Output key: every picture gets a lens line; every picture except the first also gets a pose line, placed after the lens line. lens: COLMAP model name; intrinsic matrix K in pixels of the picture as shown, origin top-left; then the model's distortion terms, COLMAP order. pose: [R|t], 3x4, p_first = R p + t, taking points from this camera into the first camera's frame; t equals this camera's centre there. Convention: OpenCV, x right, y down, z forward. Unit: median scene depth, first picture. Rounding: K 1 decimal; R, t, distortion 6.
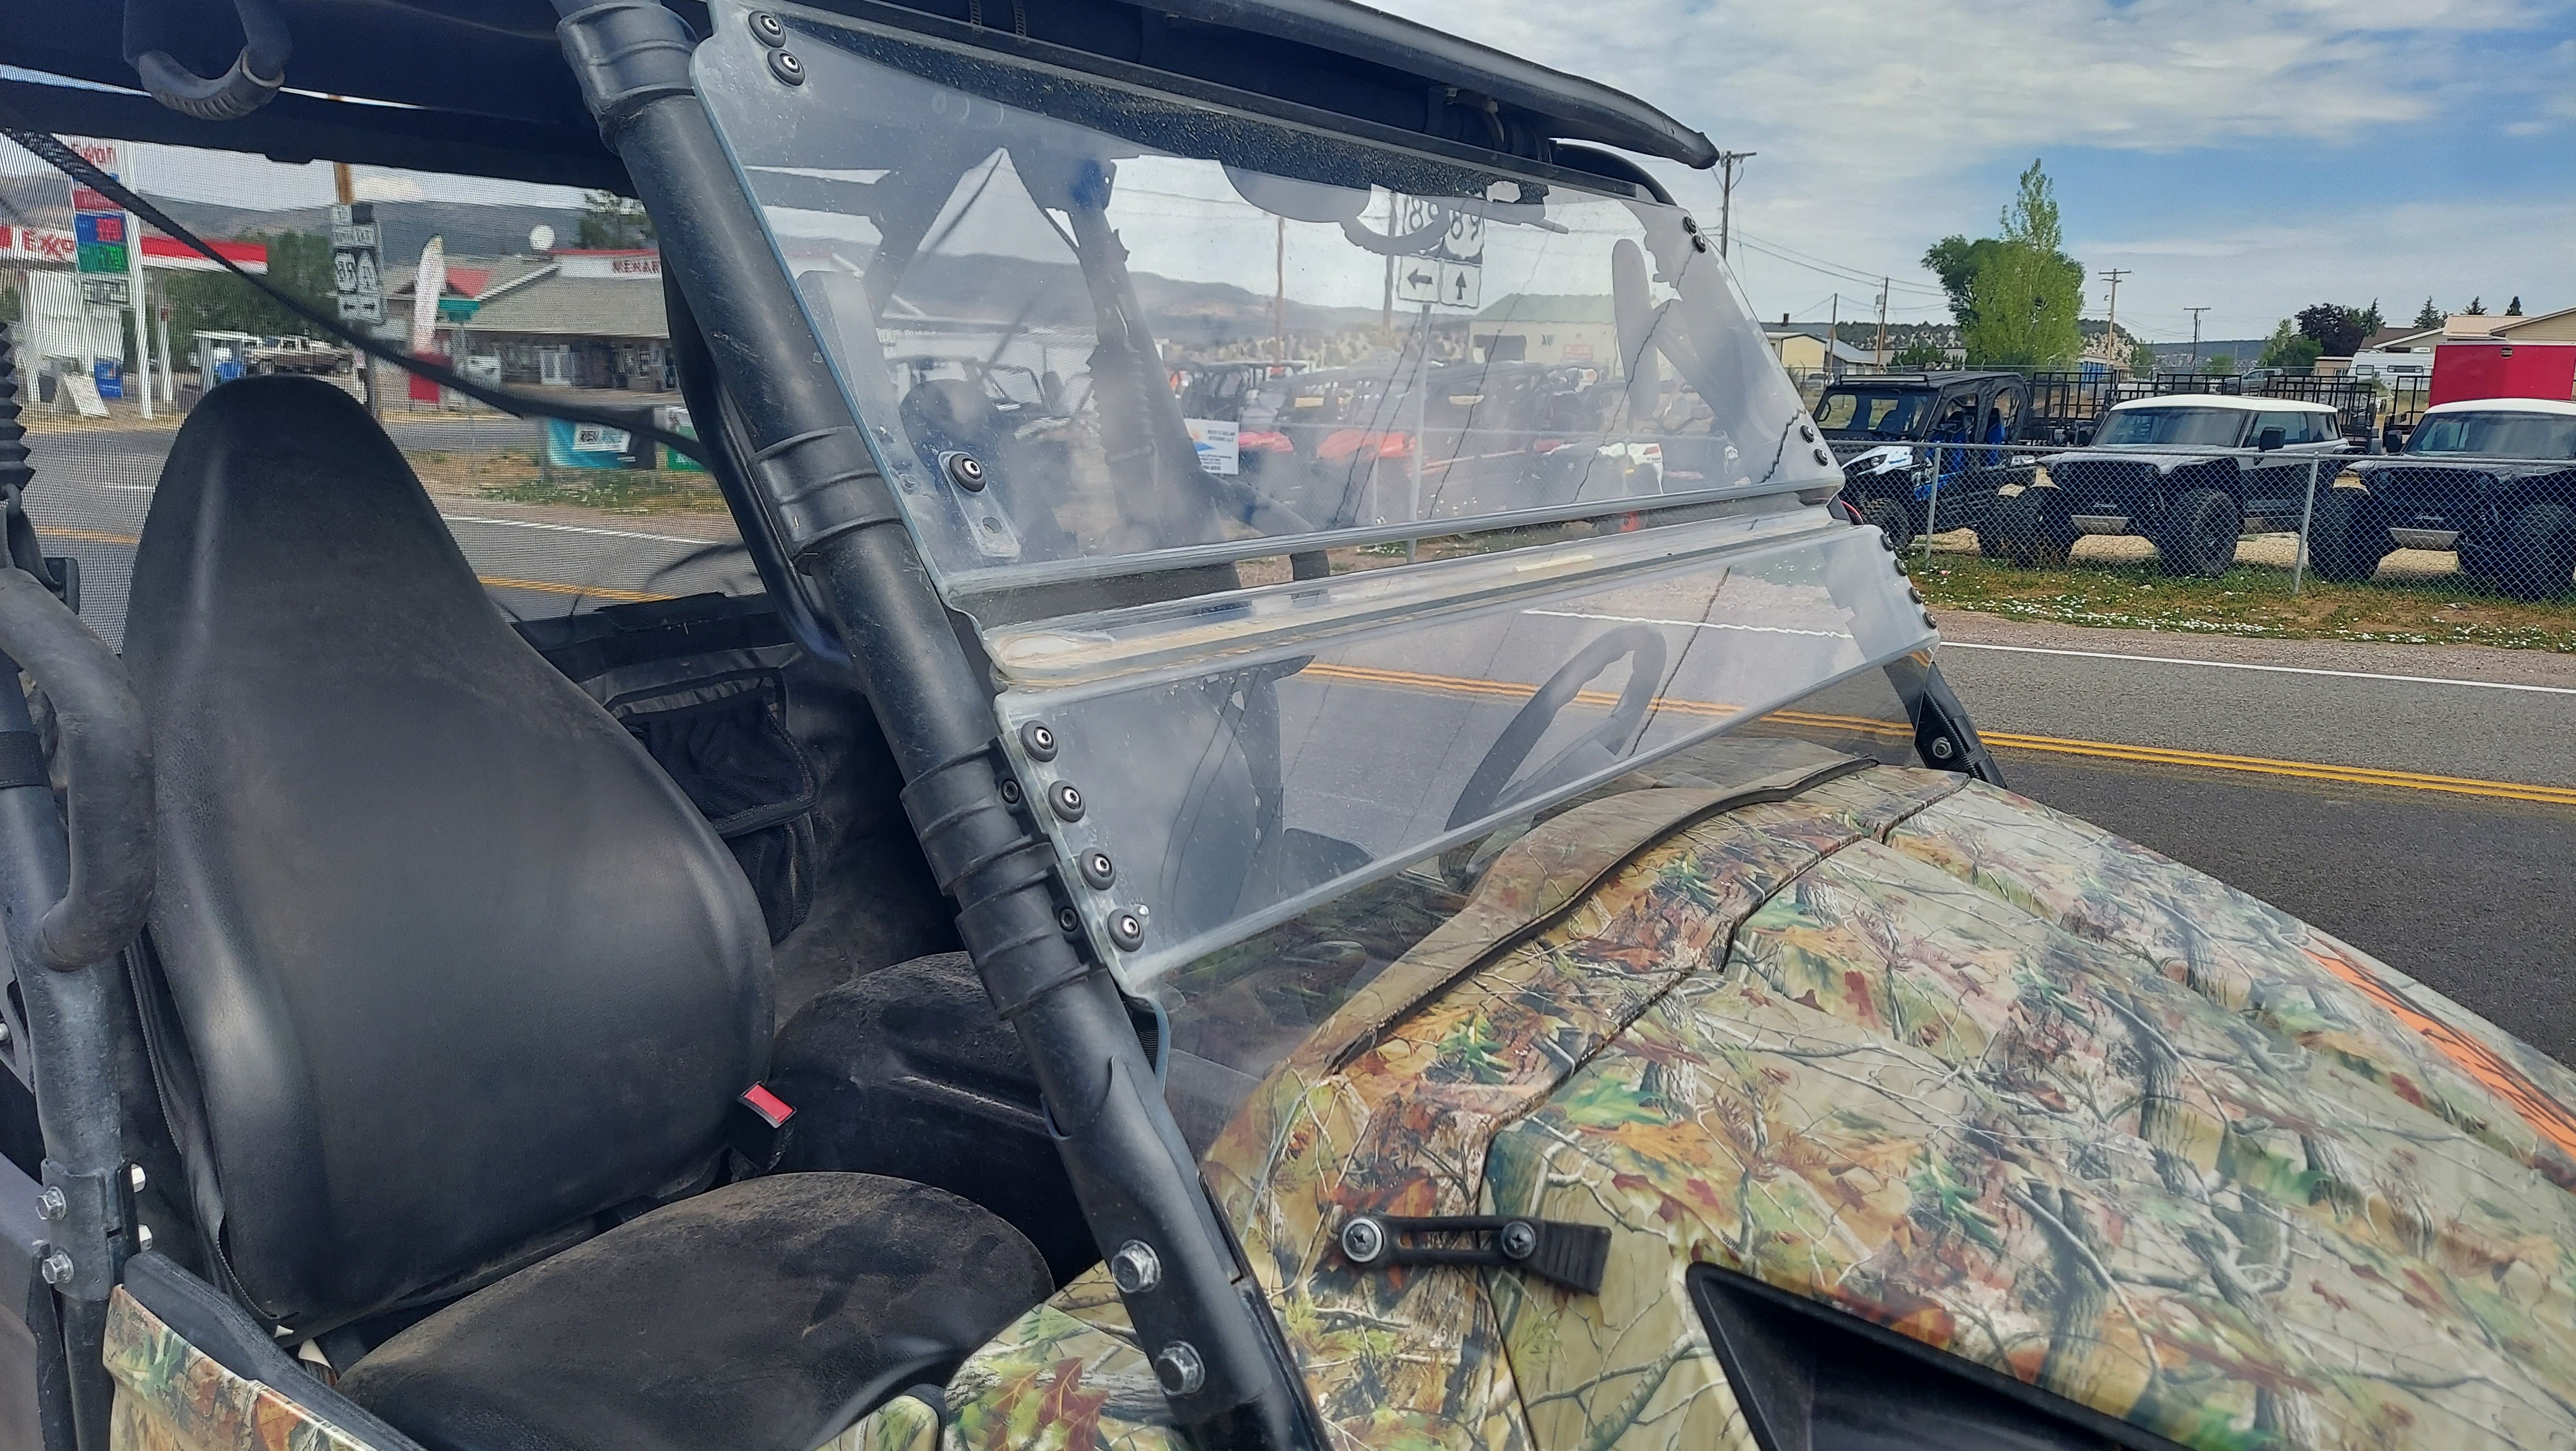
lens RADIAL K [[1885.8, 0, 1305.4], [0, 1885.8, 739.6], [0, 0, 1]] dist [0.087964, -0.097588]
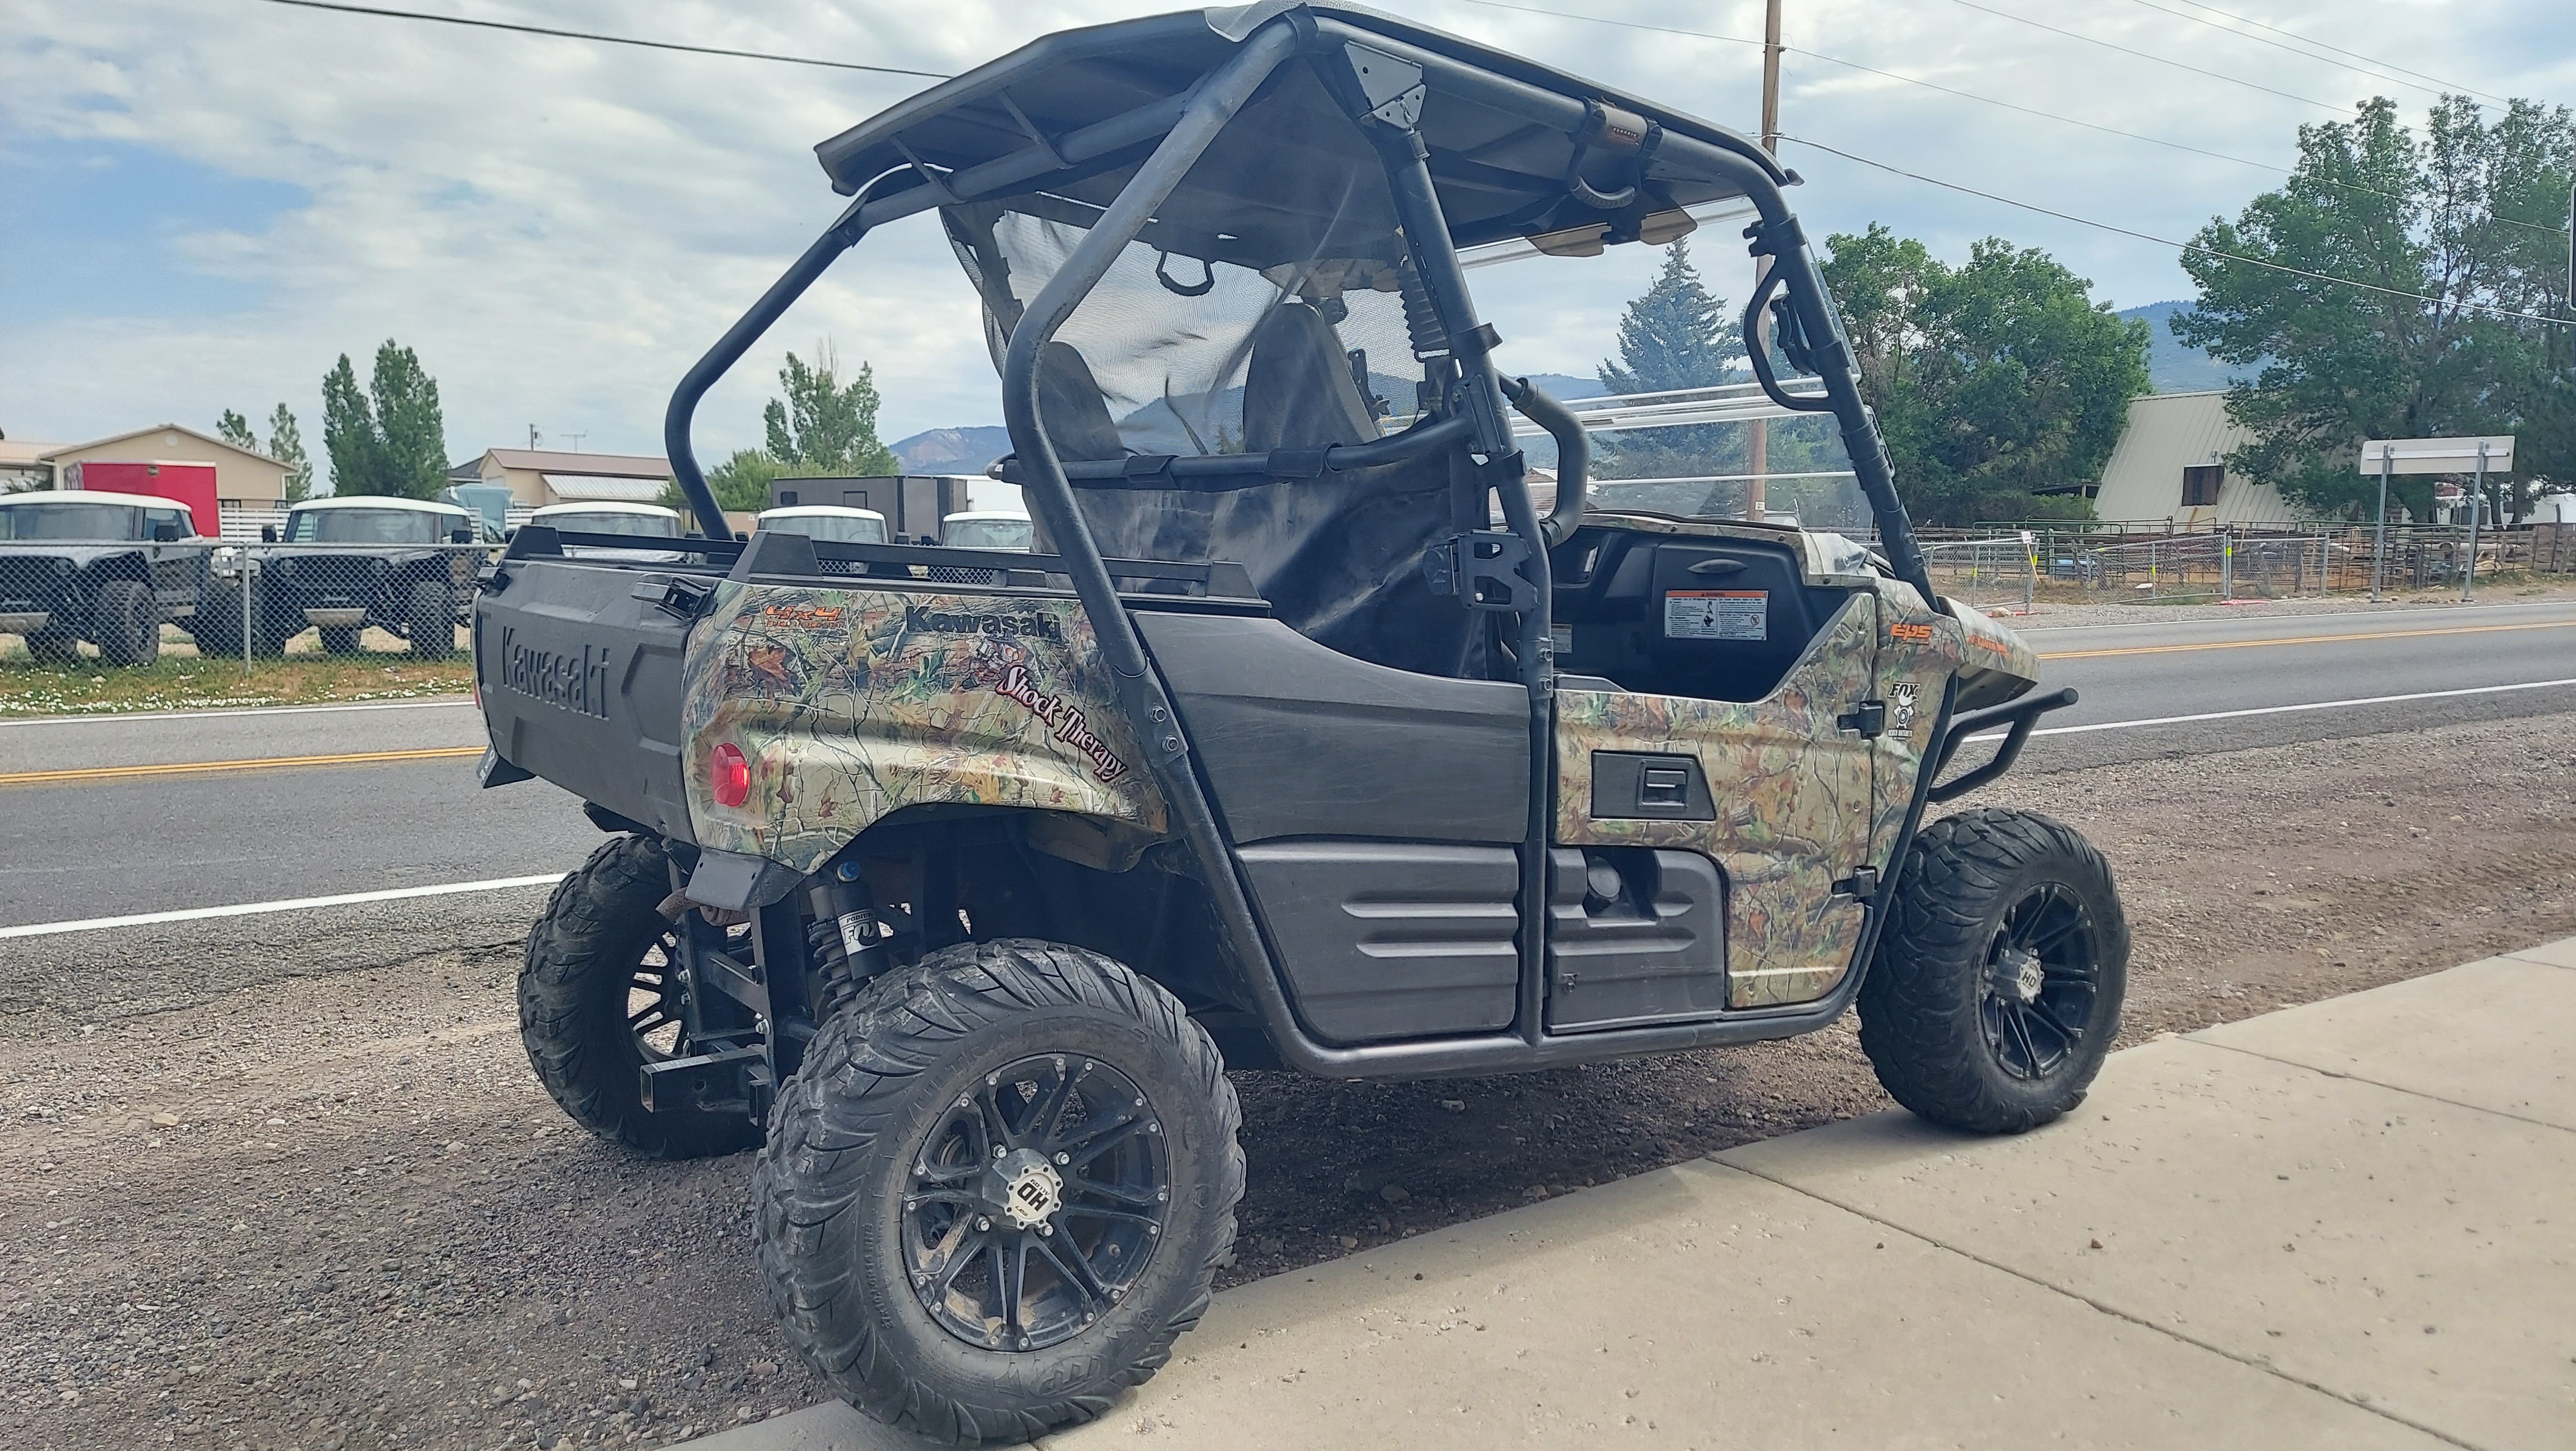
lens RADIAL K [[1885.8, 0, 1309.4], [0, 1885.8, 730.2], [0, 0, 1]] dist [0.087964, -0.097588]
pose [[0.391320, -0.103947, 0.914365, -0.105942], [0.170586, 0.984574, 0.038923, 0.007206], [-0.904306, 0.140746, 0.403015, 0.013279]]
